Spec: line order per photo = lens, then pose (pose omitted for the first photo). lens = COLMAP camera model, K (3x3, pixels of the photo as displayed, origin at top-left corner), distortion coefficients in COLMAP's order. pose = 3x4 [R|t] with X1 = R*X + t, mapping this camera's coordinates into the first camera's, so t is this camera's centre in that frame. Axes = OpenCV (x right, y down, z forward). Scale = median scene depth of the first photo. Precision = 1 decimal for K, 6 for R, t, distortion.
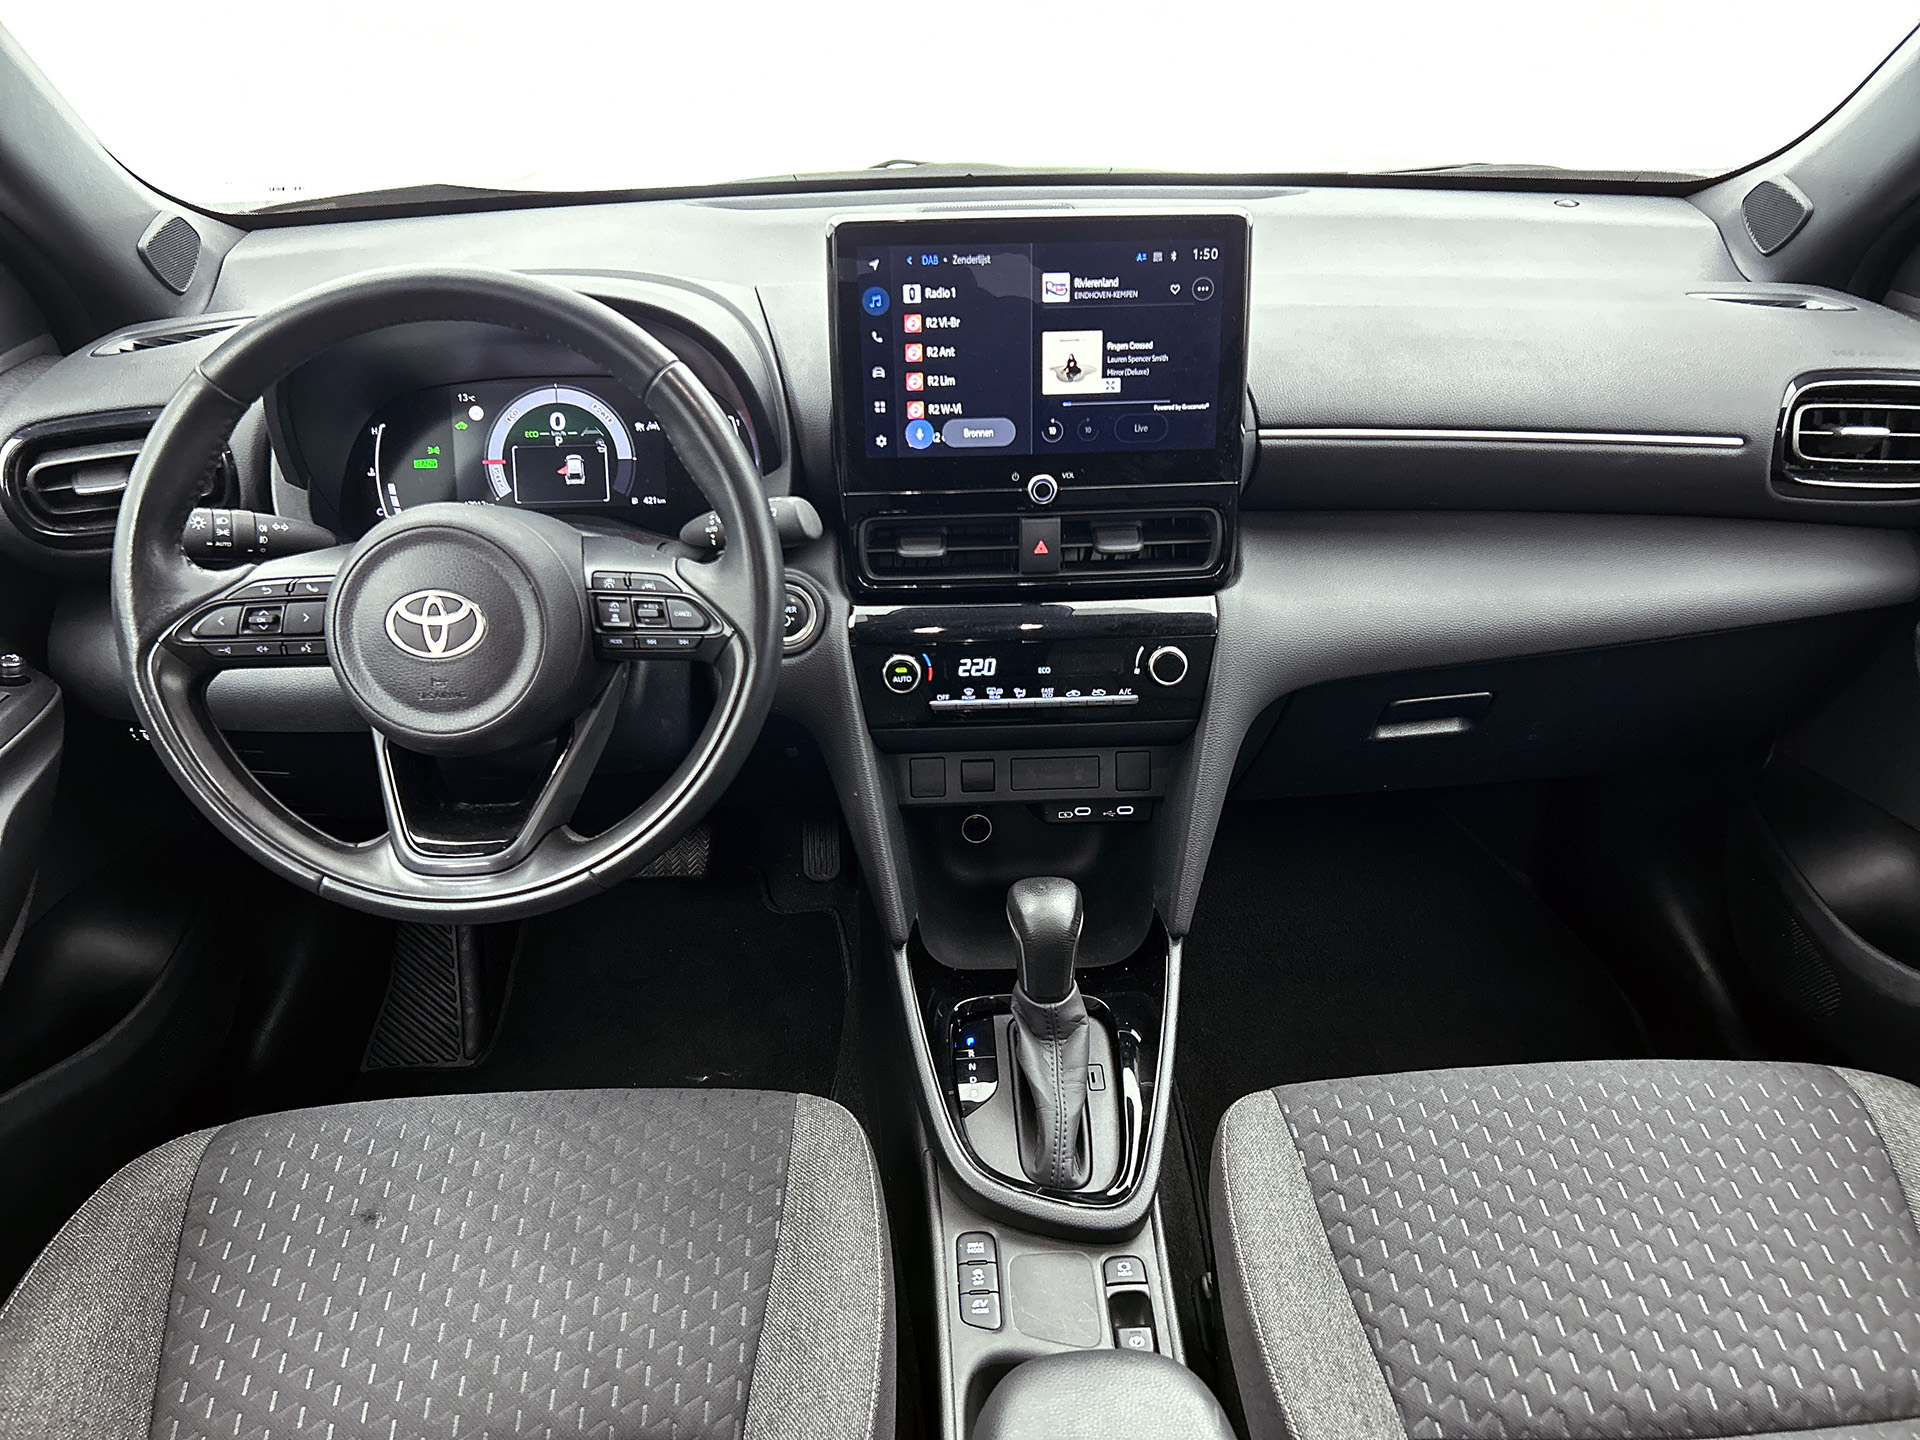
lens RADIAL K [[1425.6, 0, 971.1], [0, 1425.6, 724.2], [0, 0, 1]] dist [0.046889, -0.051241]
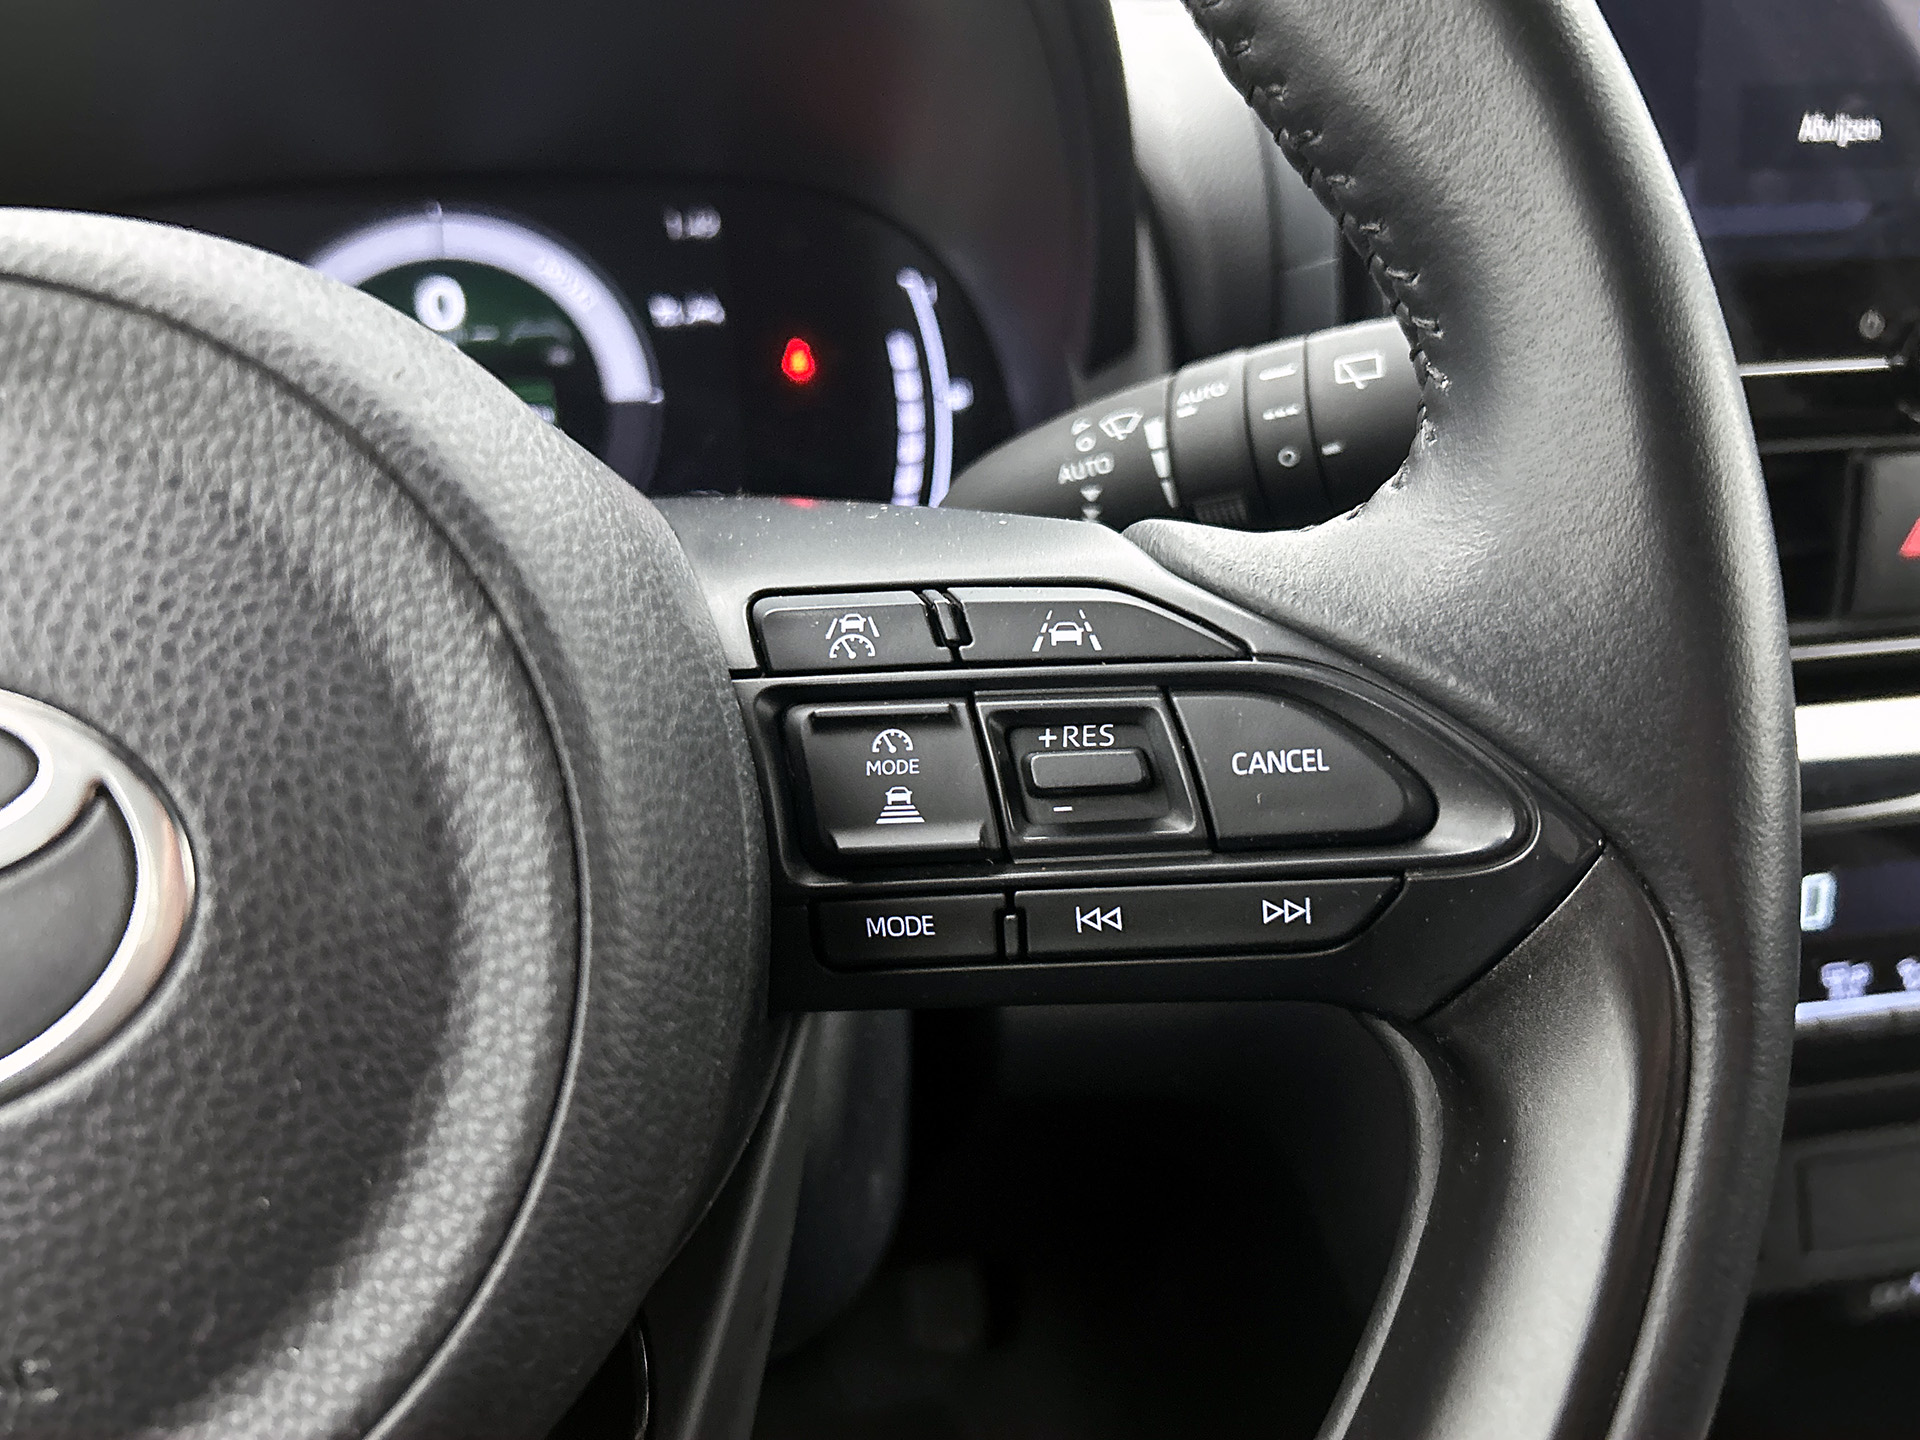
lens RADIAL K [[1501.3, 0, 917.9], [0, 1501.3, 731.4], [0, 0, 1]] dist [0.017431, -0.041114]
pose [[0.994853, -0.052897, 0.086422, -0.228964], [0.063882, 0.989488, -0.129739, -0.049846], [-0.078651, 0.134592, 0.987775, 0.691359]]
